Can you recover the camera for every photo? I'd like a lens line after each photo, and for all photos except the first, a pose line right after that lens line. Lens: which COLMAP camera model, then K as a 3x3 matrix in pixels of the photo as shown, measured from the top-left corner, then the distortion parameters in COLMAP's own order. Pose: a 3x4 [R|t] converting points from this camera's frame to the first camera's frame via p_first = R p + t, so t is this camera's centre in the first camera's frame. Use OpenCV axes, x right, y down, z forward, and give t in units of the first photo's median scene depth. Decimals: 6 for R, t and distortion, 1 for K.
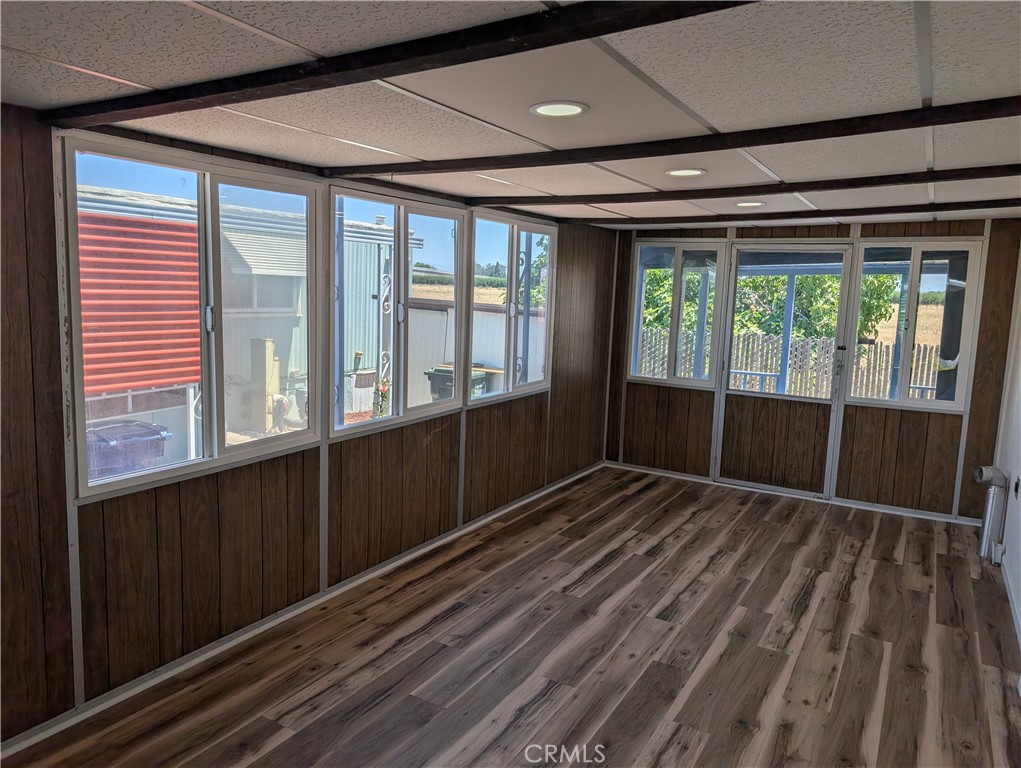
lens RADIAL K [[740.8, 0, 508.2], [0, 740.8, 371.3], [0, 0, 1]] dist [0.016136, -0.005030]
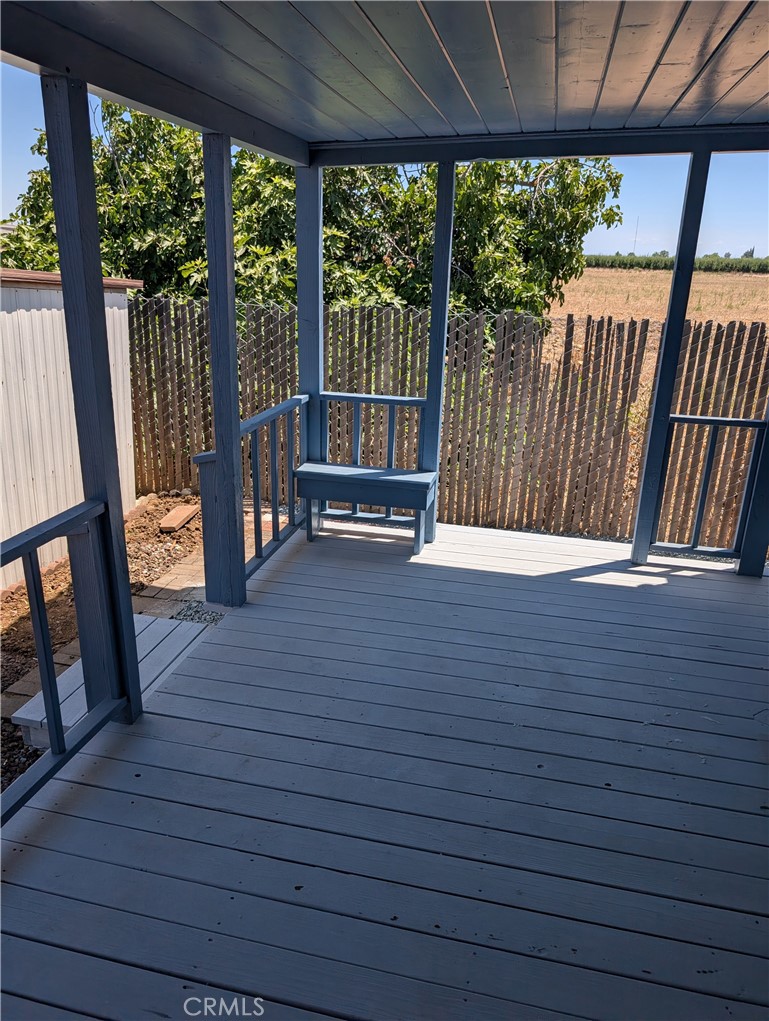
lens RADIAL K [[737.3, 0, 384.5], [0, 737.3, 510.5], [0, 0, 1]] dist [0.026486, -0.011852]
pose [[0.959109, -0.098928, 0.265186, 0.380760], [0.037743, 0.973263, 0.226573, -0.058643], [-0.280510, -0.207299, 0.937198, 1.008660]]
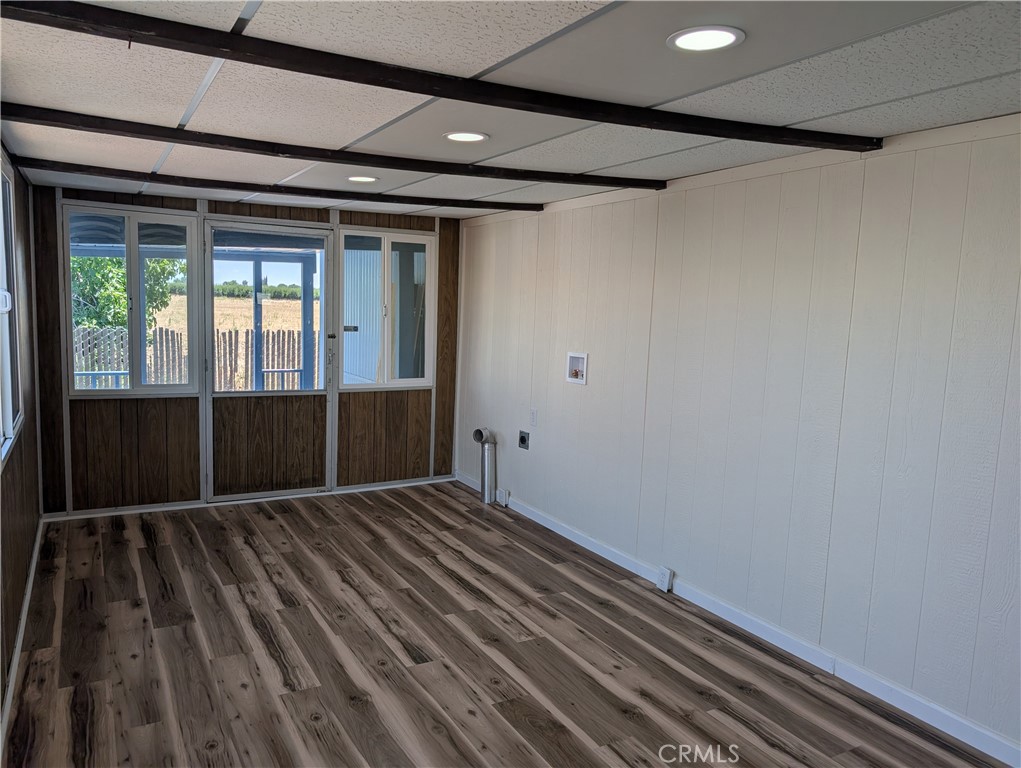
lens RADIAL K [[737.3, 0, 510.5], [0, 737.3, 384.0], [0, 0, 1]] dist [0.026486, -0.011852]
pose [[0.505701, -0.111150, 0.855519, -0.287808], [0.080735, 0.993411, 0.081342, -0.029996], [-0.858923, 0.027936, 0.511343, 0.310098]]
